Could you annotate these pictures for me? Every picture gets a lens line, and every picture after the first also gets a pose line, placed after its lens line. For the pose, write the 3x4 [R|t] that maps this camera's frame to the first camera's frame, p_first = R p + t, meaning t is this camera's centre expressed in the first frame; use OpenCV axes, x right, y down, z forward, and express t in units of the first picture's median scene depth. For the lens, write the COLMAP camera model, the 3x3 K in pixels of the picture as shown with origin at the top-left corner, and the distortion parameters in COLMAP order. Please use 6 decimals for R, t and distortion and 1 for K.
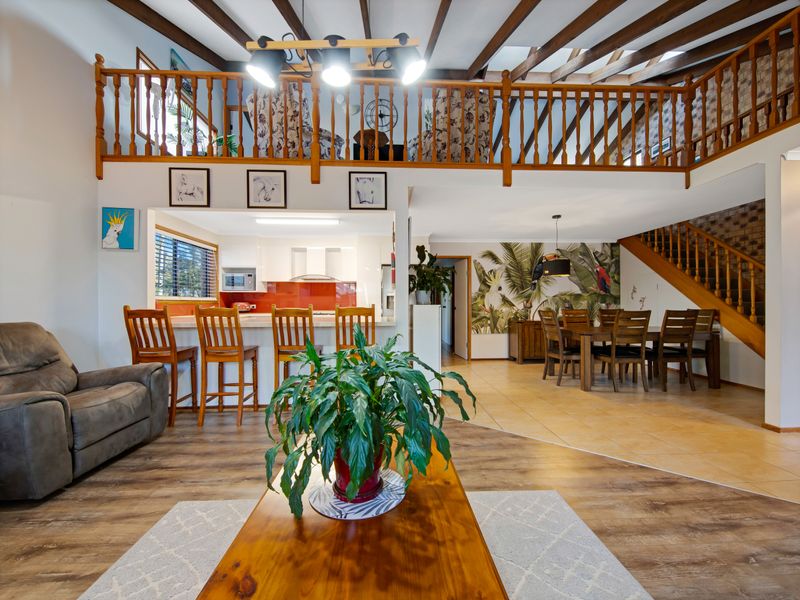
lens RADIAL K [[321.3, 0, 403.0], [0, 321.3, 301.3], [0, 0, 1]] dist [0.012313, -0.001069]
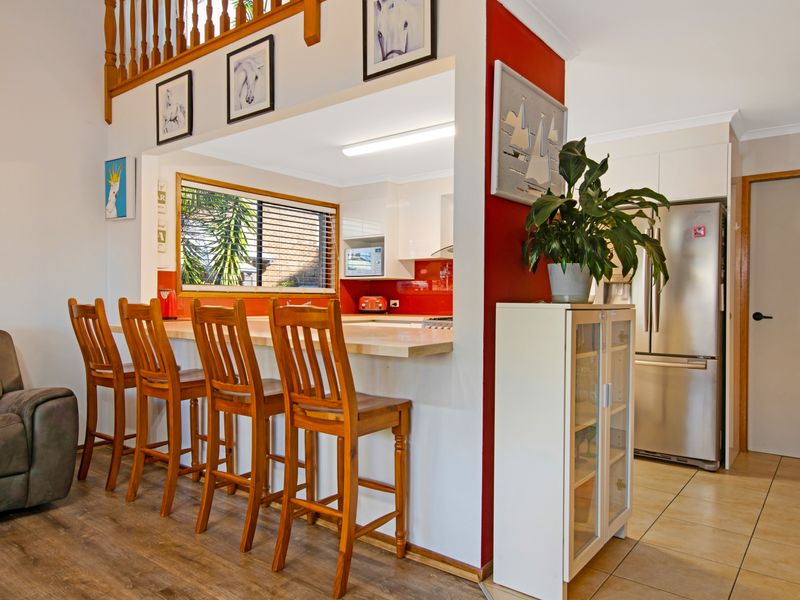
lens RADIAL K [[547.5, 0, 398.7], [0, 547.5, 305.2], [0, 0, 1]] dist [0.040735, 0.003081]
pose [[0.759340, 0.015470, -0.650510, 0.344632], [-0.005767, 0.999838, 0.017045, 0.003996], [0.650669, -0.009192, 0.759306, 0.442947]]
